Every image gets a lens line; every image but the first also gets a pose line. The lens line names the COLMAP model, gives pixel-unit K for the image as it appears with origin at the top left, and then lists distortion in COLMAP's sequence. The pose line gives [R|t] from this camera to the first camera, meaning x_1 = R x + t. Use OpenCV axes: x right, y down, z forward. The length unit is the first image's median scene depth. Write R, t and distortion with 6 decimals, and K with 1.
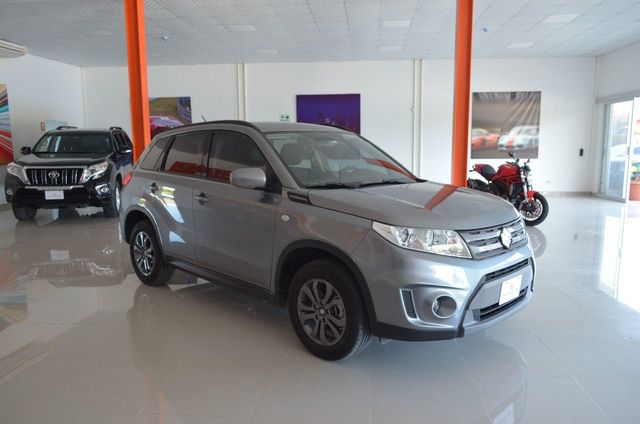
lens RADIAL K [[494.0, 0, 322.6], [0, 494.0, 213.7], [0, 0, 1]] dist [-0.000553, -0.006822]
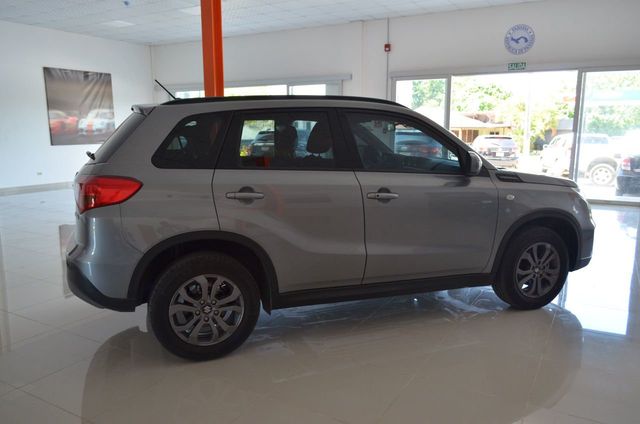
lens RADIAL K [[494.0, 0, 324.2], [0, 494.0, 213.4], [0, 0, 1]] dist [-0.000553, -0.006822]
pose [[0.421724, -0.151157, 0.894036, -0.289233], [0.124005, 0.986357, 0.108271, -0.029343], [-0.898205, 0.065204, 0.434715, 0.215360]]
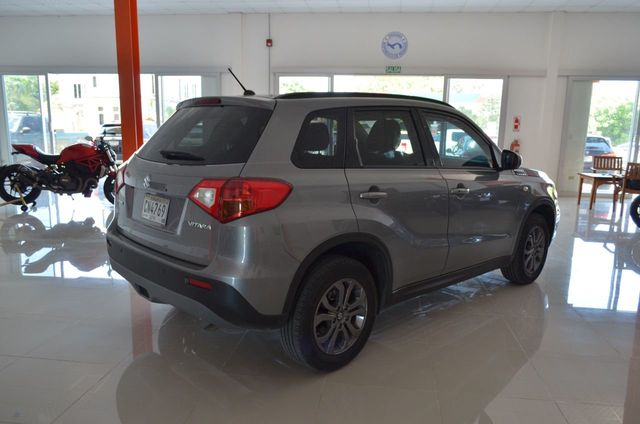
lens RADIAL K [[494.0, 0, 322.5], [0, 494.0, 211.8], [0, 0, 1]] dist [-0.000553, -0.006822]
pose [[0.046503, -0.170909, 0.984189, -0.319147], [0.119403, 0.979142, 0.164391, -0.047630], [-0.991756, 0.109871, 0.065940, 0.342897]]
